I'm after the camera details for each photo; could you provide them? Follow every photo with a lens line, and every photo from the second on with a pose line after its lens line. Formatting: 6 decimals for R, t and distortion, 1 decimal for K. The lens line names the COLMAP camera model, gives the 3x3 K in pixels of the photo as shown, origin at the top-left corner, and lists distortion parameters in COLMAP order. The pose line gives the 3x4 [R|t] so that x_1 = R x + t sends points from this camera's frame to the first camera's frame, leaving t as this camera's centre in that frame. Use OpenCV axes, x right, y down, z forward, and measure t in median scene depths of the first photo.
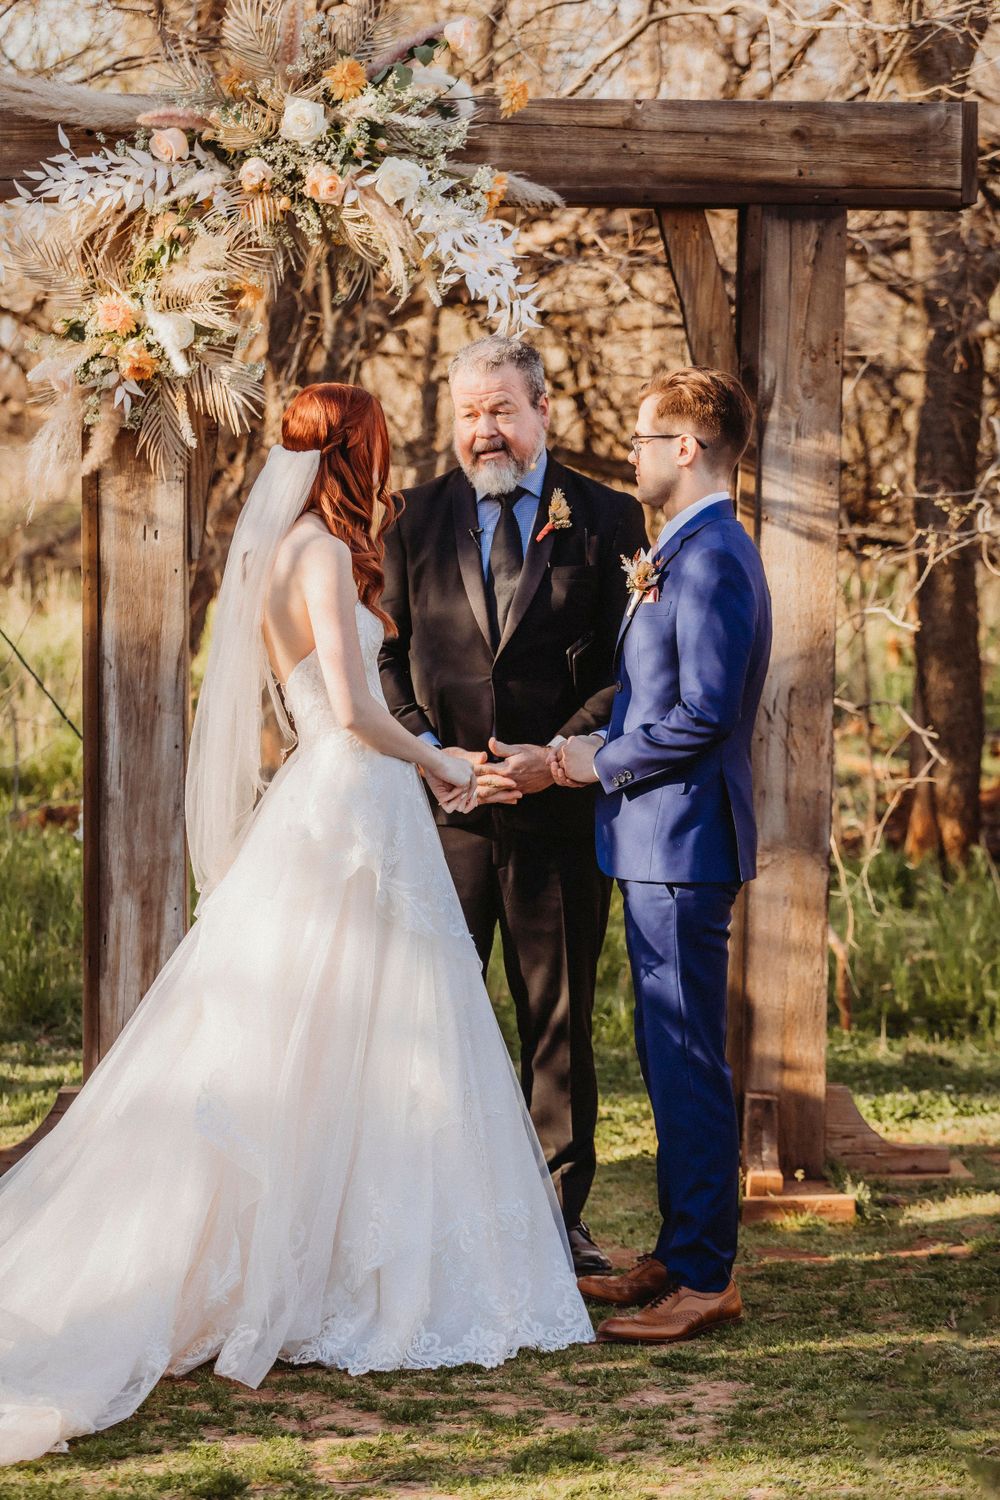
lens RADIAL K [[4206.2, 0, 500.0], [0, 4206.2, 750.0], [0, 0, 1]] dist [0.040504, 0.113758]
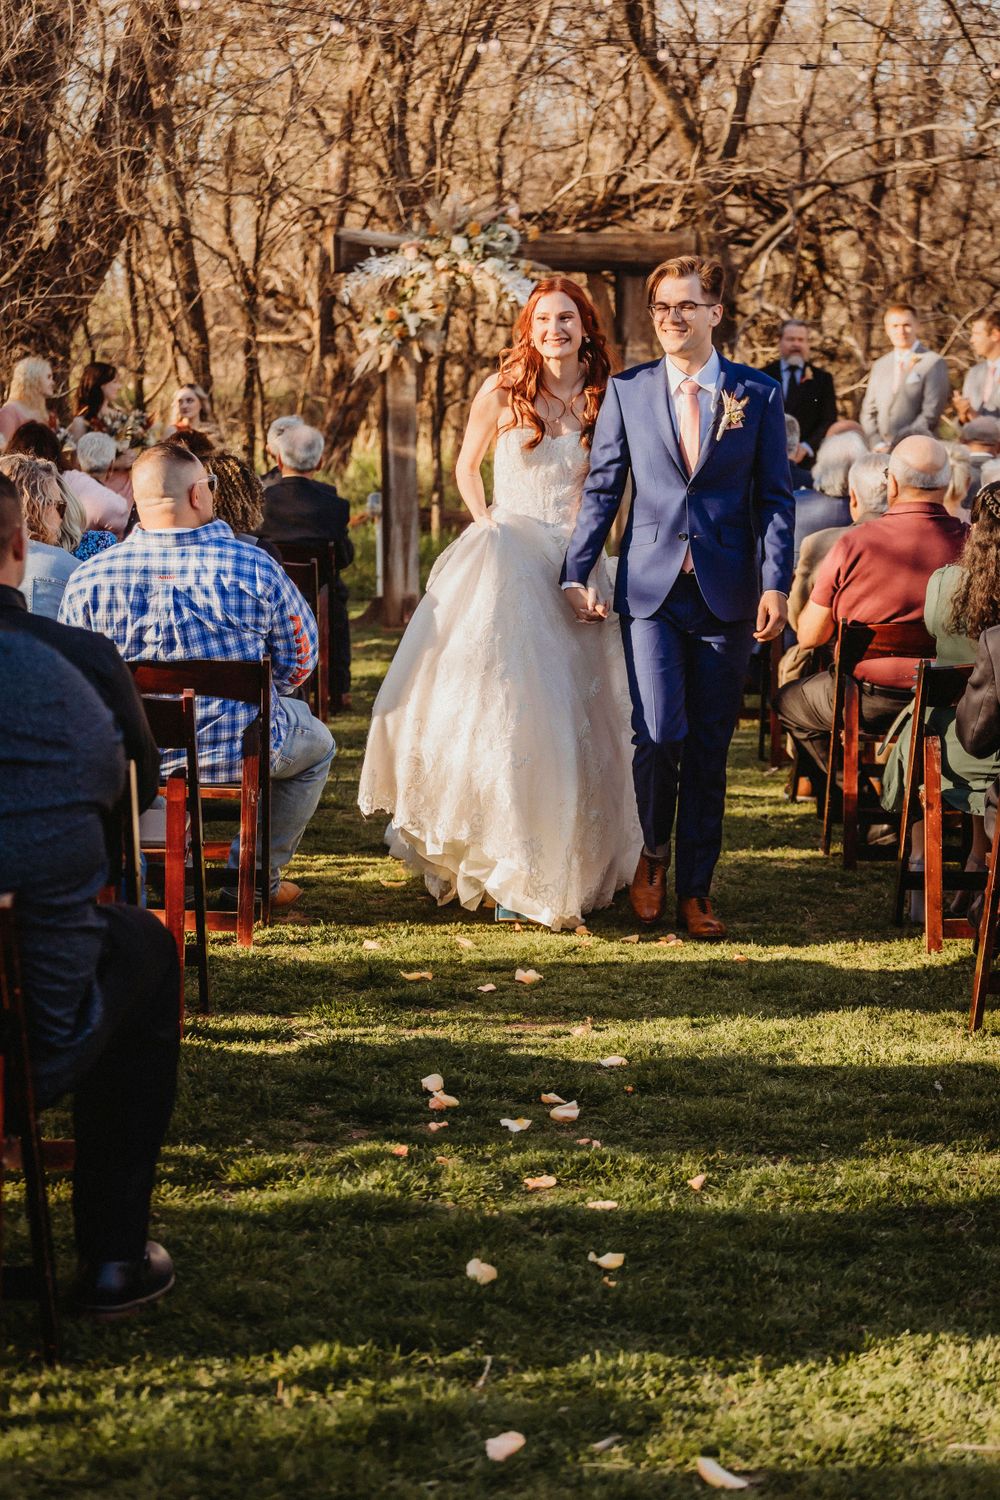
lens RADIAL K [[3070.3, 0, 500.0], [0, 3070.3, 750.0], [0, 0, 1]] dist [0.041332, -0.826368]
pose [[0.999876, -0.014787, 0.005502, -0.035414], [0.014386, 0.997659, 0.066847, 0.050276], [-0.006477, -0.066760, 0.997748, -1.064657]]
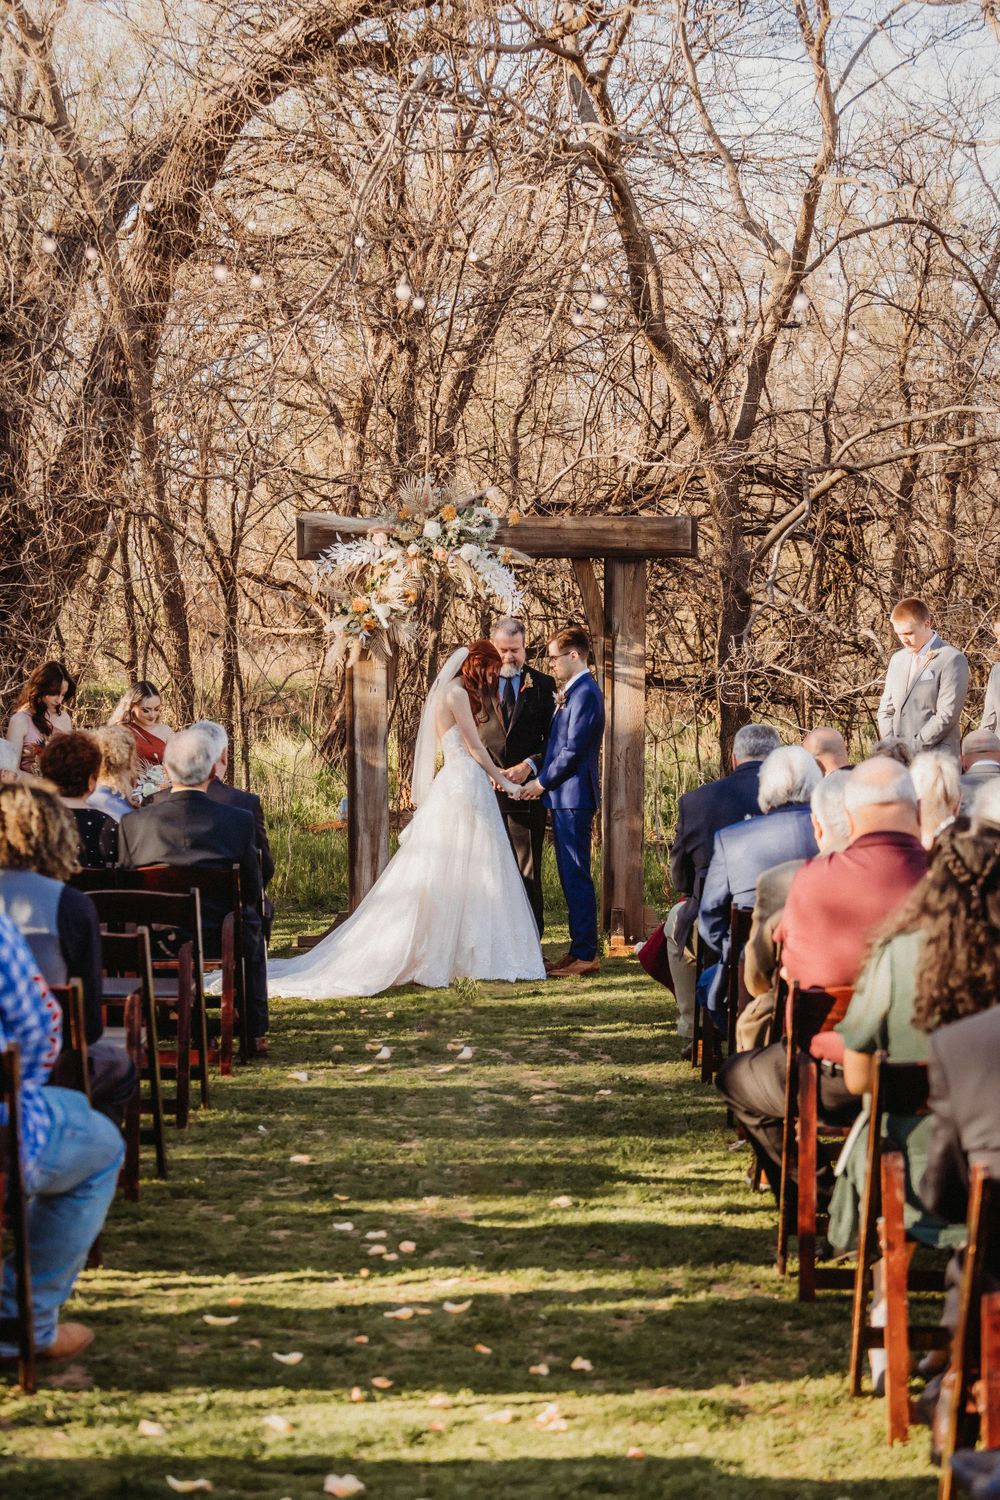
lens RADIAL K [[3070.3, 0, 500.0], [0, 3070.3, 750.0], [0, 0, 1]] dist [0.041332, -0.826368]
pose [[0.999858, -0.014185, -0.009045, 0.010055], [0.013927, 0.999510, -0.028047, 0.039063], [0.009439, 0.027918, 0.999566, -0.875486]]
